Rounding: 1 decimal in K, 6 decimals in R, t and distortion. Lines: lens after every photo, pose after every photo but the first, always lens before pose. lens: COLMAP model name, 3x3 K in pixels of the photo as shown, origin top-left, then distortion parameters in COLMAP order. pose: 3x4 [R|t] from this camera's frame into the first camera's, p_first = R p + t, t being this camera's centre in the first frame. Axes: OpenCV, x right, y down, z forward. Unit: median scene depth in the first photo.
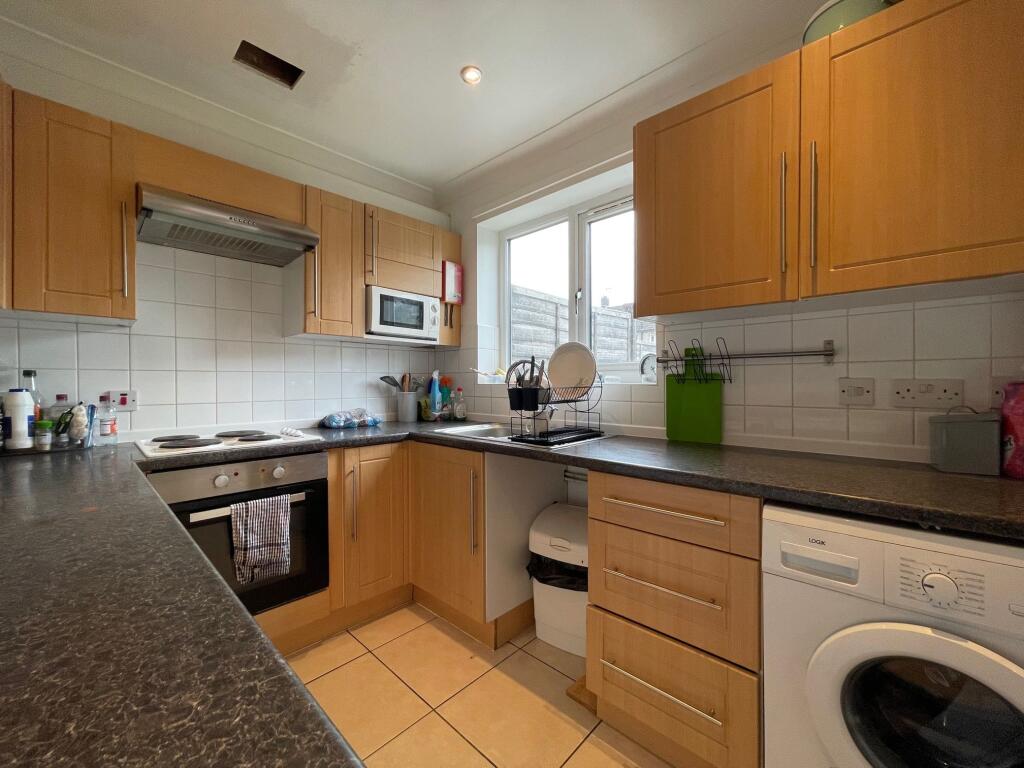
lens RADIAL K [[414.8, 0, 509.4], [0, 414.8, 384.3], [0, 0, 1]] dist [0.001548, 0.000292]
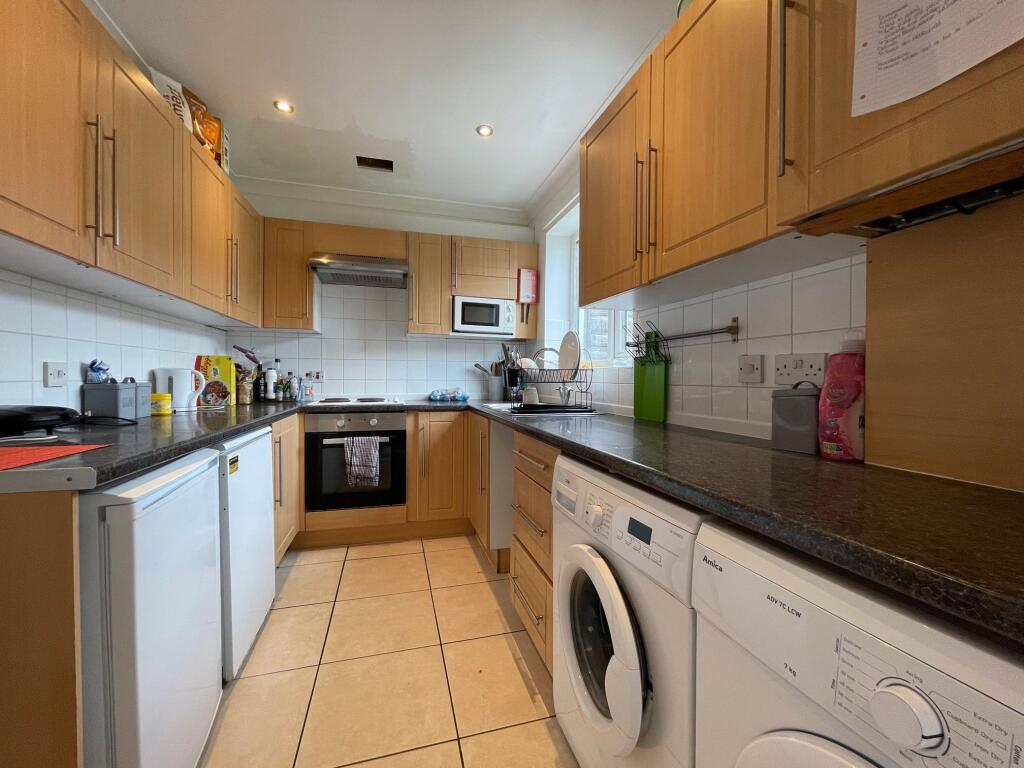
lens RADIAL K [[414.8, 0, 515.8], [0, 414.8, 383.4], [0, 0, 1]] dist [0.001548, 0.000292]
pose [[0.862734, 0.018115, -0.505333, 0.667430], [-0.014938, 0.999835, 0.010339, 0.037936], [0.505437, -0.001371, 0.862862, -0.084430]]
